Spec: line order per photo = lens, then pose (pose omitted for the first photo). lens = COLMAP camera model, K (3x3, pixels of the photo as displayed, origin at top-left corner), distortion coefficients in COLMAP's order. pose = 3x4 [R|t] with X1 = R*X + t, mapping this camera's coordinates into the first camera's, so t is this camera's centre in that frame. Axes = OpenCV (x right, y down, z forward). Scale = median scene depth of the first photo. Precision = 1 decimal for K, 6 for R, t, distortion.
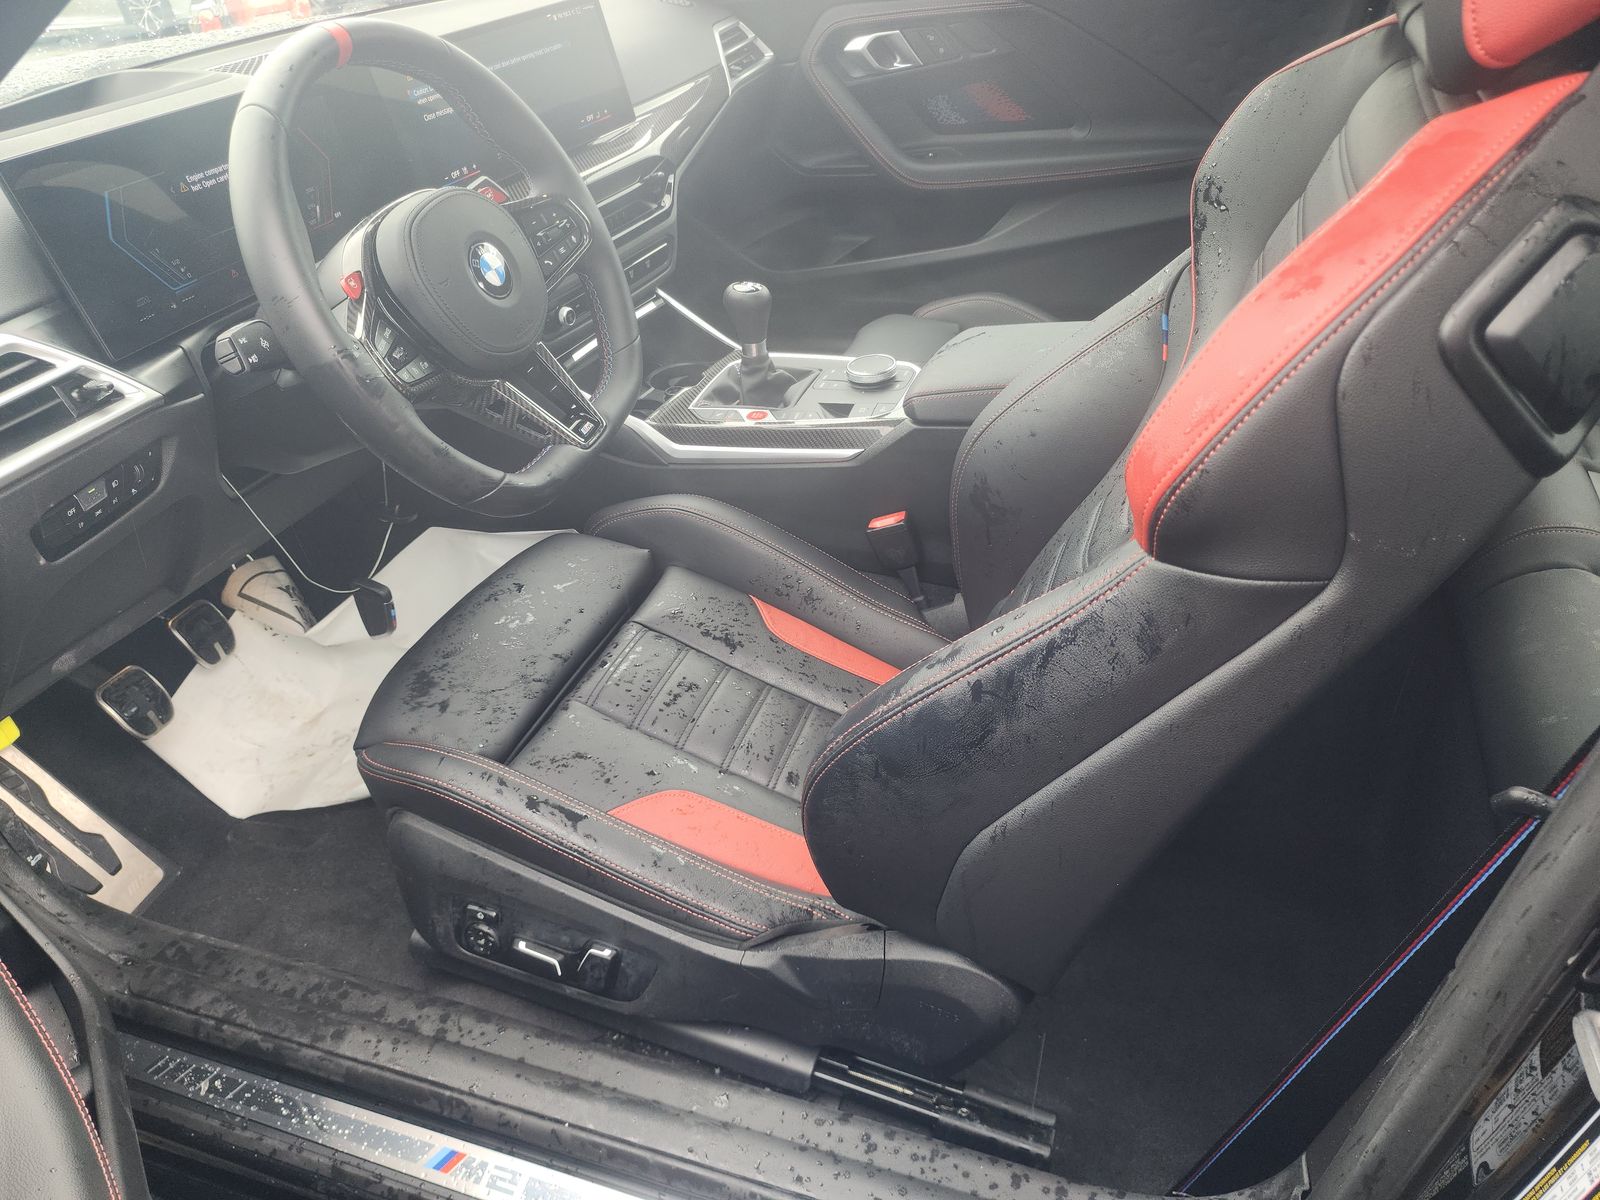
lens RADIAL K [[1057.3, 0, 800.0], [0, 1057.3, 600.0], [0, 0, 1]] dist [0.000667, 0.000881]
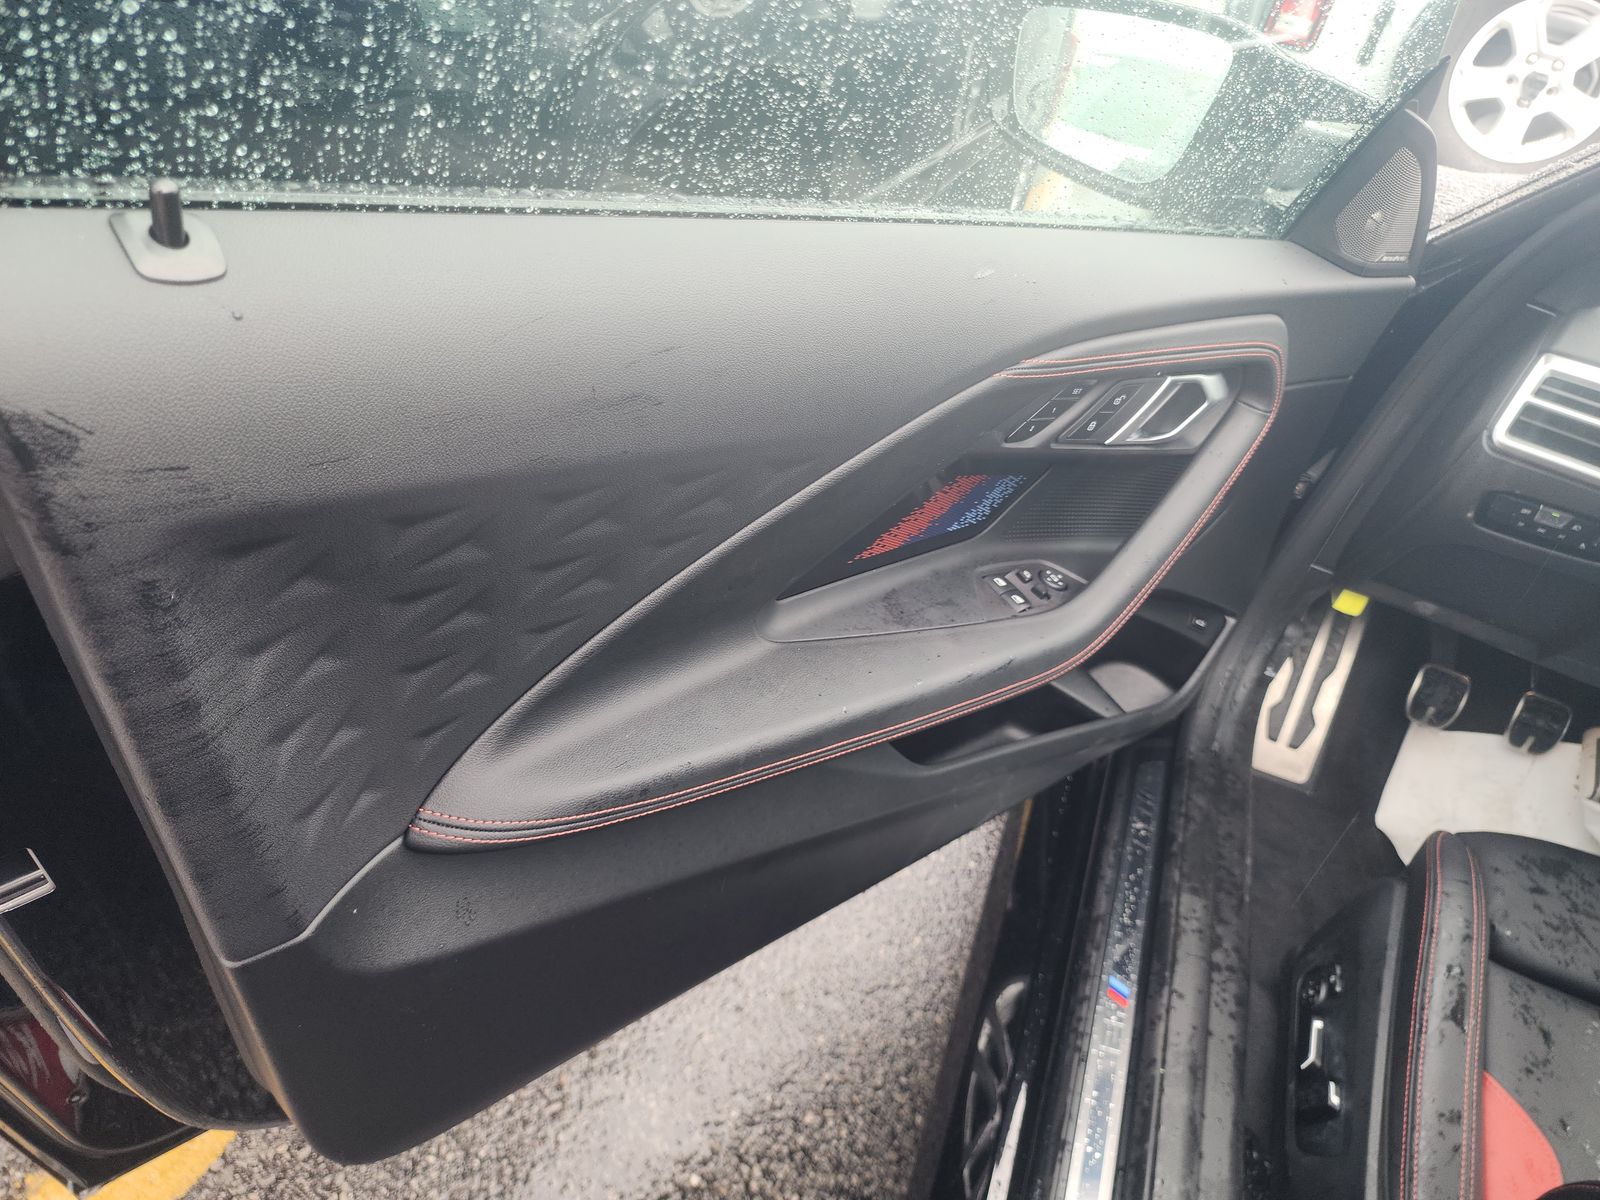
lens RADIAL K [[1074.2, 0, 800.0], [0, 1074.2, 600.0], [0, 0, 1]] dist [0.066723, -0.065767]
pose [[-0.066281, 0.628765, -0.774766, 0.342818], [-0.723979, 0.504020, 0.470976, -0.016061], [0.686630, 0.592131, 0.421806, -0.035965]]
